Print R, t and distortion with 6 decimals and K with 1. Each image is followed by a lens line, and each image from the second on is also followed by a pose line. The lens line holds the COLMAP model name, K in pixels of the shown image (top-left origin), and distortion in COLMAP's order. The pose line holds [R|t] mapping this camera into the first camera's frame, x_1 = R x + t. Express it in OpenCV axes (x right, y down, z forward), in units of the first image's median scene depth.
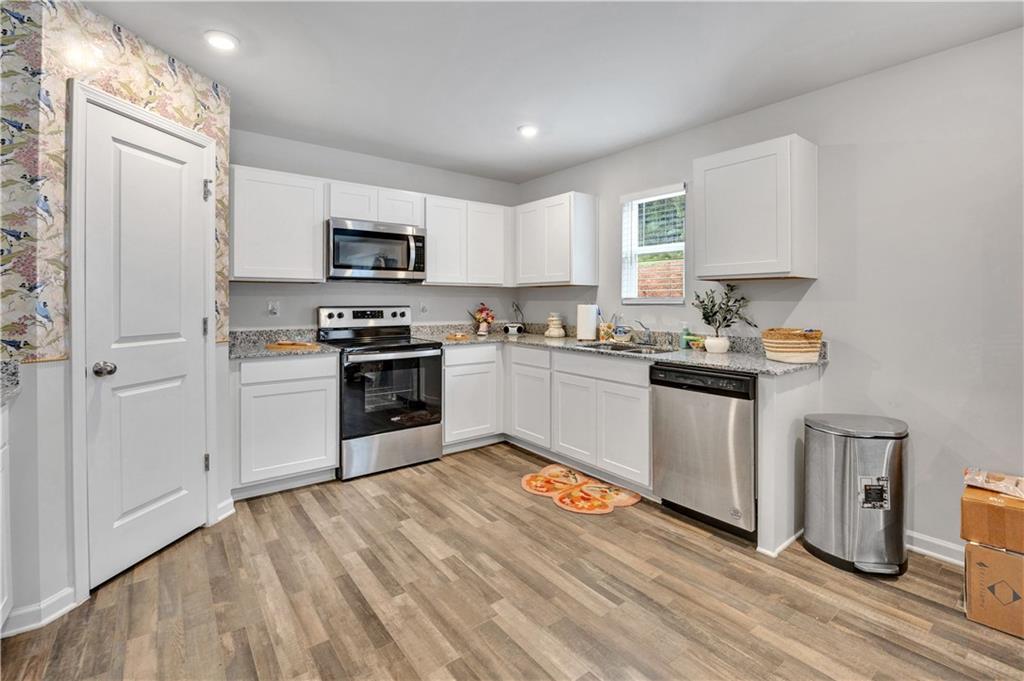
lens RADIAL K [[446.1, 0, 528.1], [0, 446.1, 301.6], [0, 0, 1]] dist [-0.024249, 0.001723]
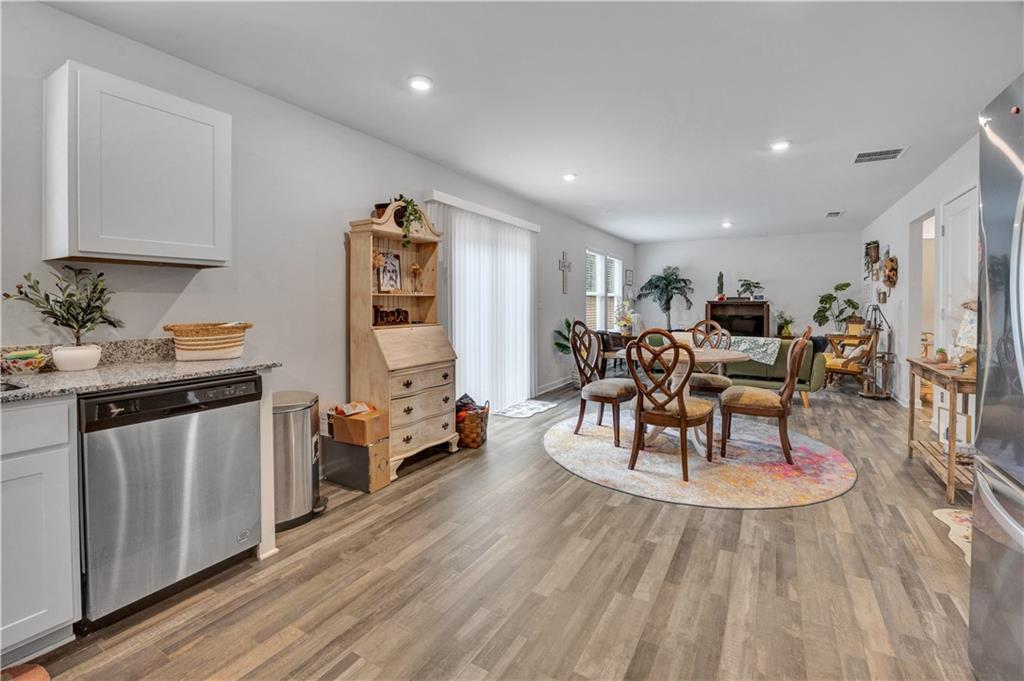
lens RADIAL K [[468.6, 0, 532.3], [0, 468.6, 306.4], [0, 0, 1]] dist [0.018535, -0.002666]
pose [[-0.390428, -0.009029, 0.920589, -0.798617], [-0.000310, 0.999953, 0.009676, 0.015400], [-0.920633, 0.003493, -0.390413, 1.078274]]
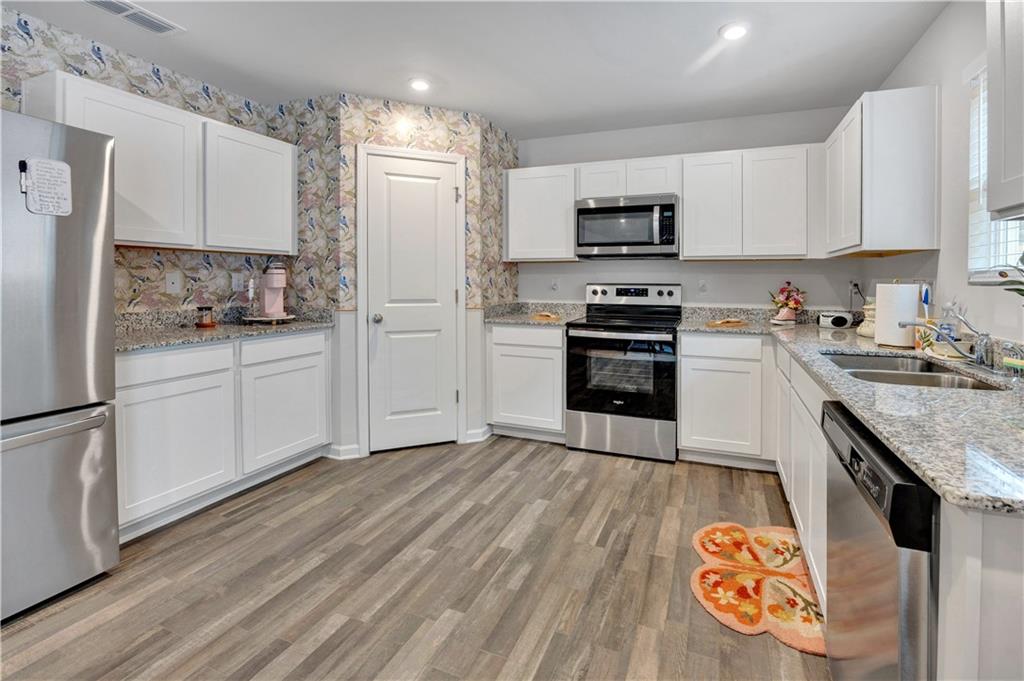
lens RADIAL K [[446.1, 0, 560.1], [0, 446.1, 288.1], [0, 0, 1]] dist [-0.024249, 0.001723]
pose [[0.535646, 0.014225, -0.844323, 0.464671], [-0.006236, 0.999897, 0.012890, 0.010087], [0.844420, -0.001639, 0.535679, 0.418253]]
